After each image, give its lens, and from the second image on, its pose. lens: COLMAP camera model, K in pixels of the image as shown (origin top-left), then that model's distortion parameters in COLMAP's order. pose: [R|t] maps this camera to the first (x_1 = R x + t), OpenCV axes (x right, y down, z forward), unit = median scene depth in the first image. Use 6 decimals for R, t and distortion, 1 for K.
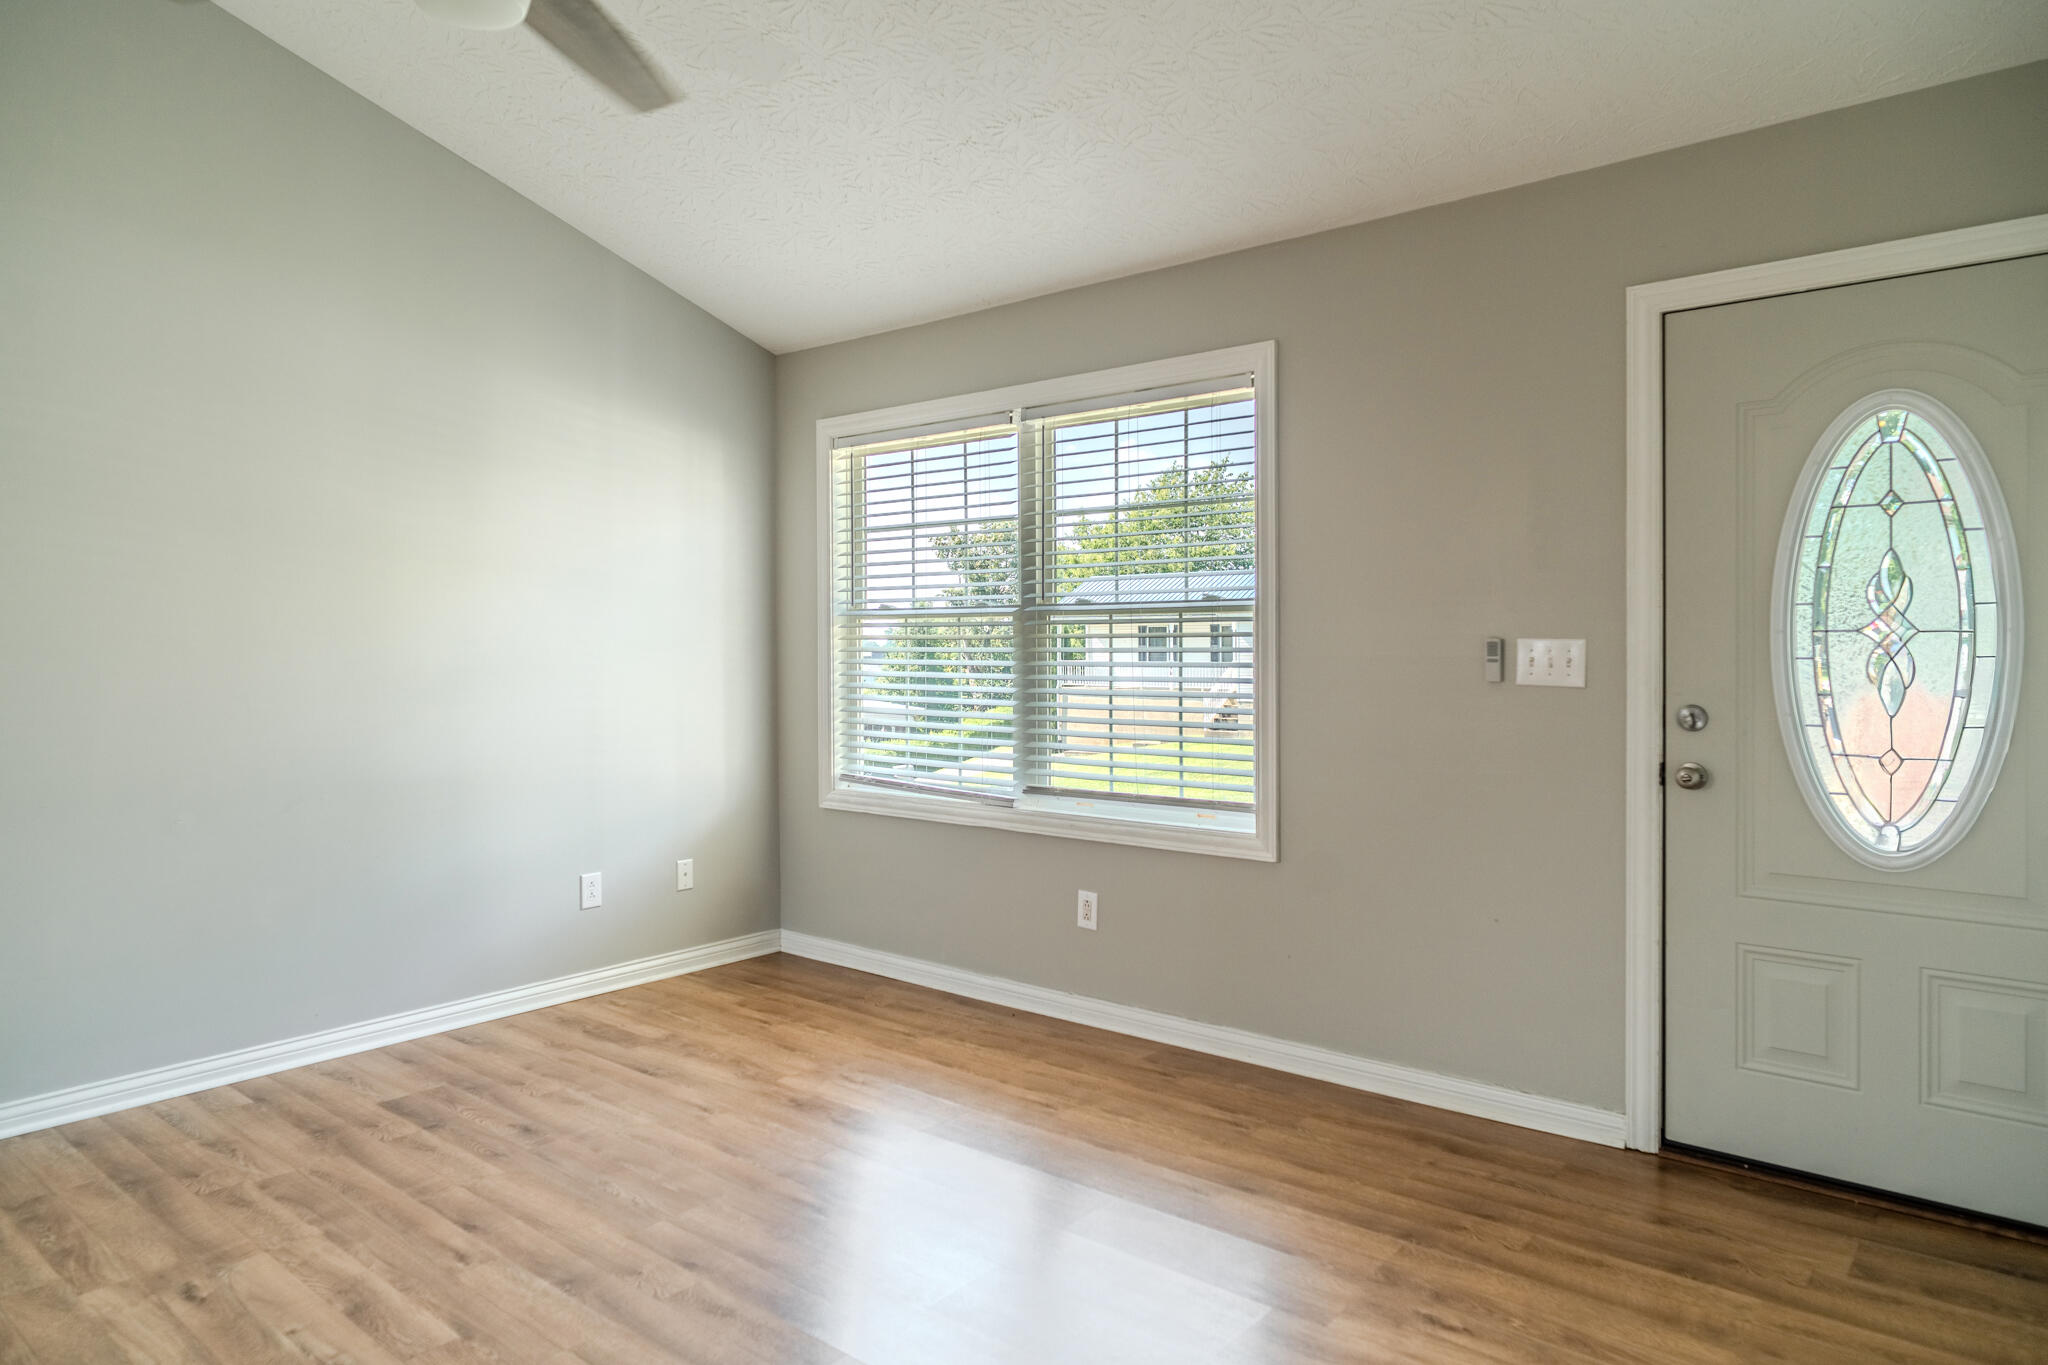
lens RADIAL K [[1253.0, 0, 1033.7], [0, 1253.0, 669.0], [0, 0, 1]] dist [-0.001932, 0.000437]
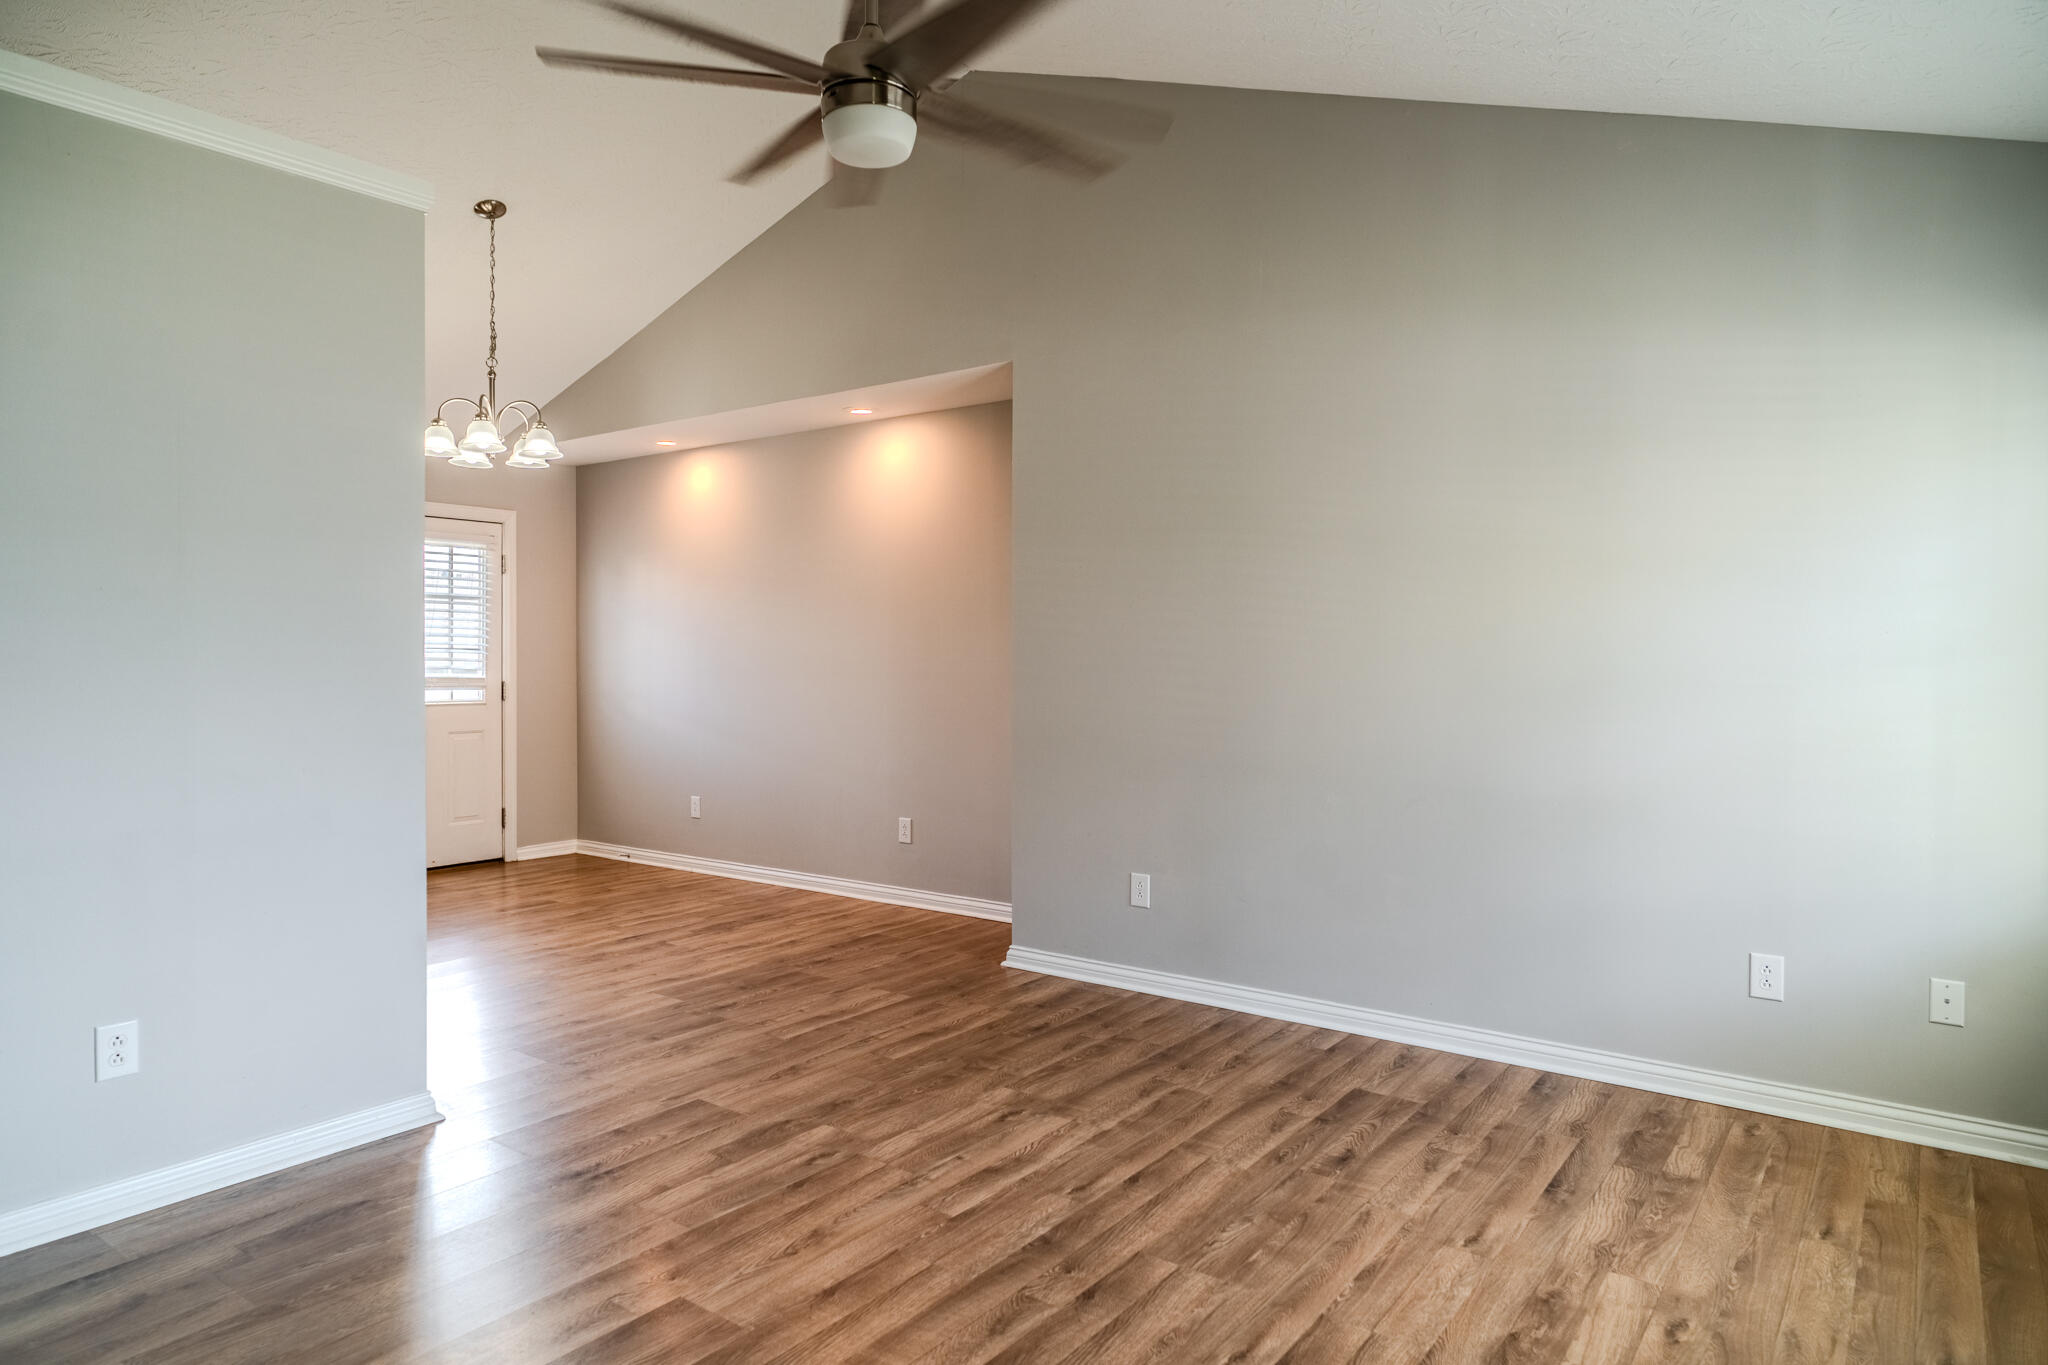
lens RADIAL K [[1253.0, 0, 1033.8], [0, 1253.0, 664.8], [0, 0, 1]] dist [-0.001932, 0.000437]
pose [[0.053003, 0.015179, -0.998479, 0.525973], [-0.027849, 0.999518, 0.013716, -0.014376], [0.998206, 0.027080, 0.053400, 0.699650]]
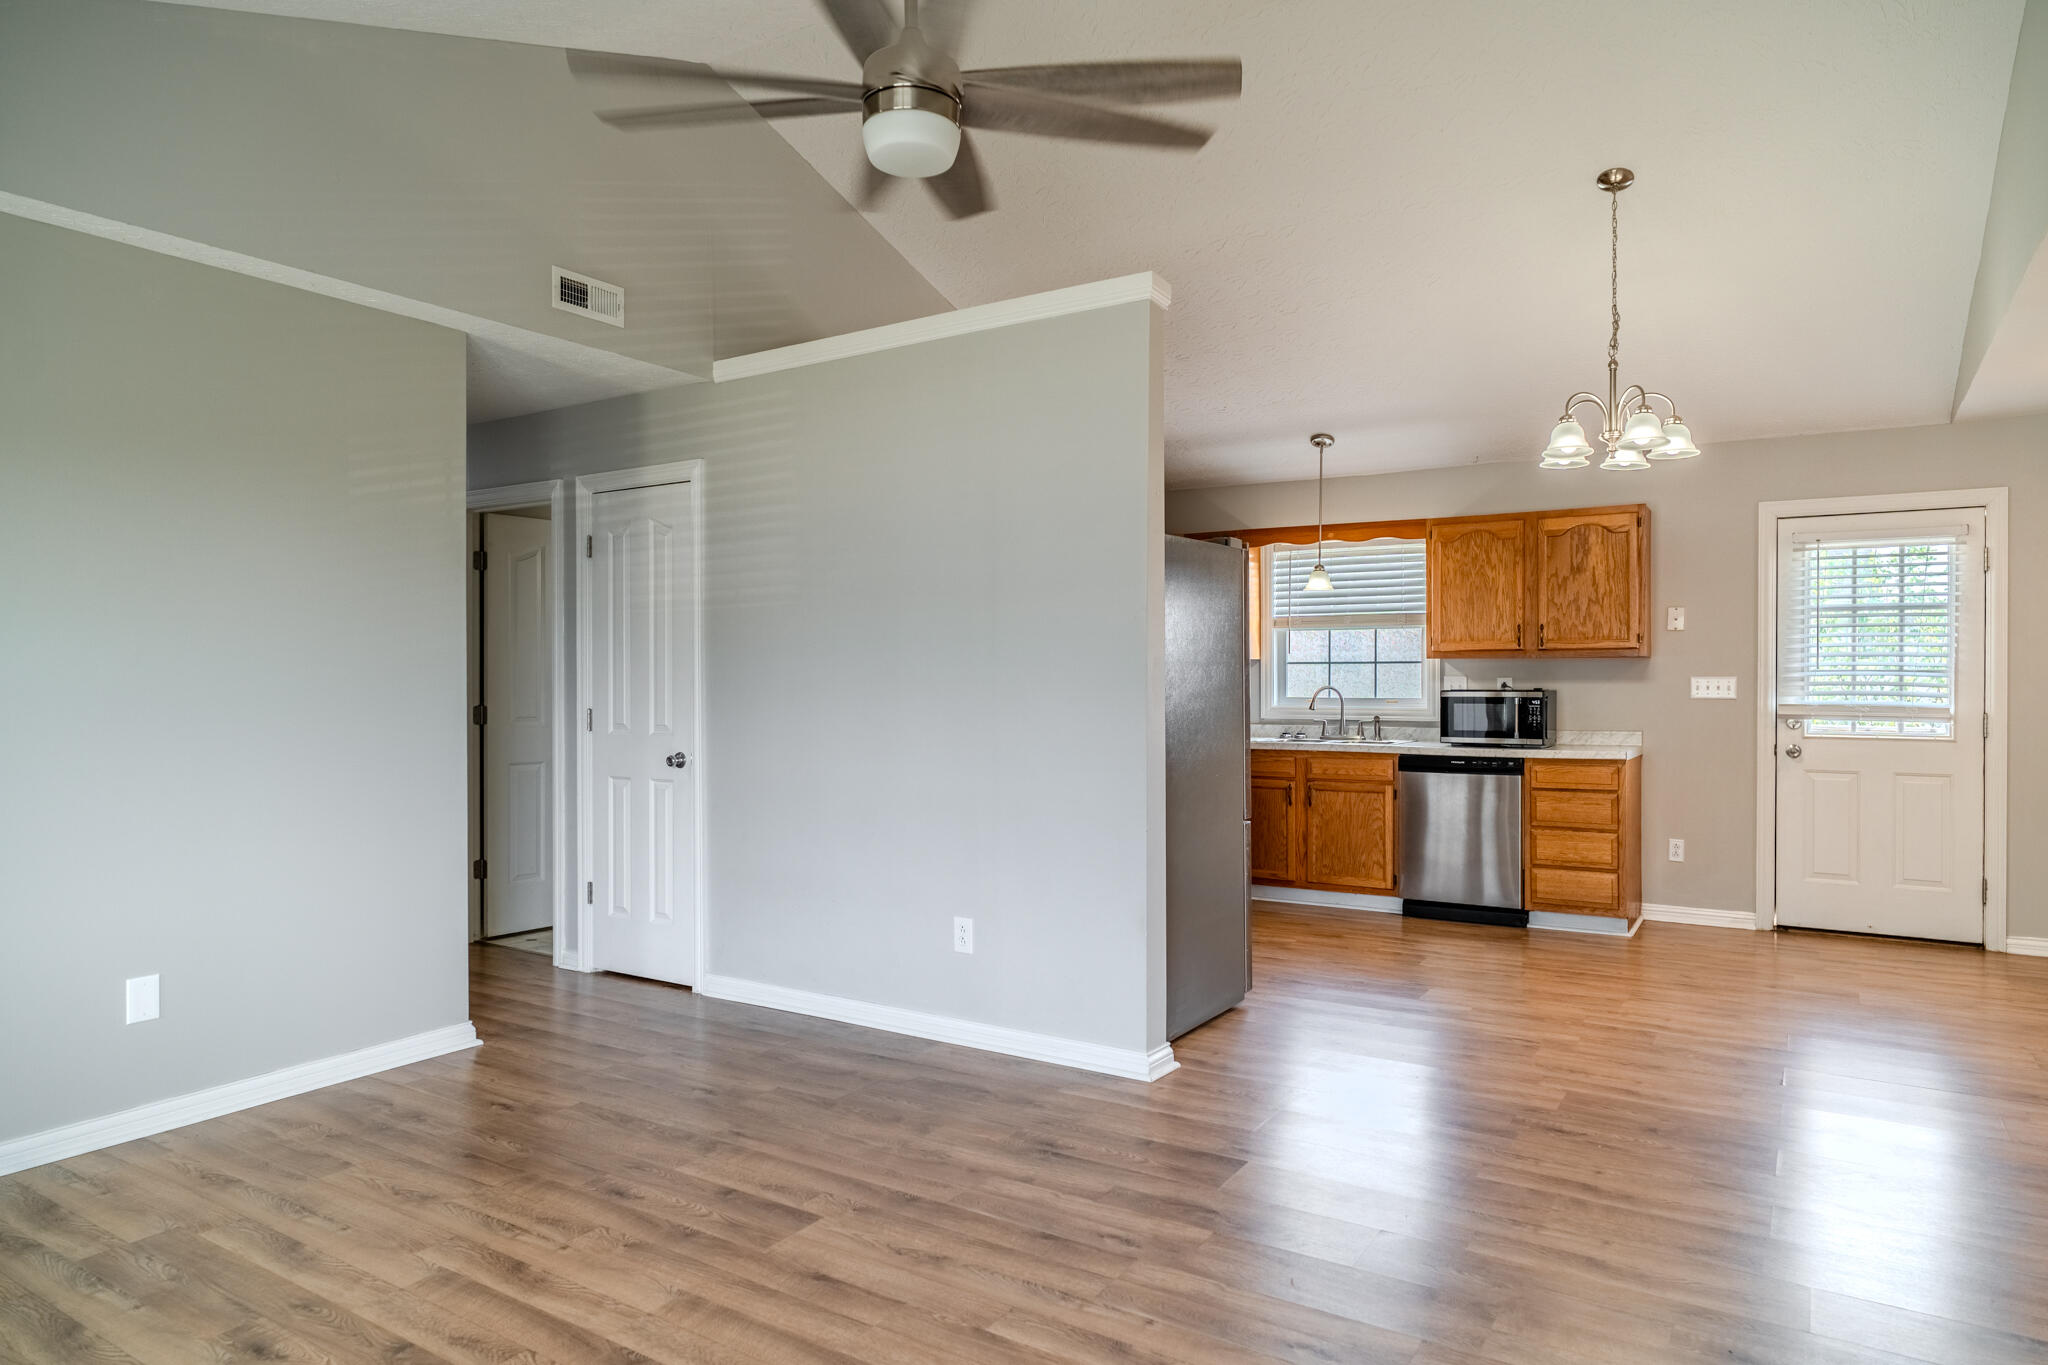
lens RADIAL K [[1253.0, 0, 1032.7], [0, 1253.0, 687.2], [0, 0, 1]] dist [-0.001932, 0.000437]
pose [[-0.993792, 0.007379, -0.111006, -0.269375], [0.003350, 0.999330, 0.036440, -0.029741], [0.111201, 0.035842, -0.993151, 1.419429]]
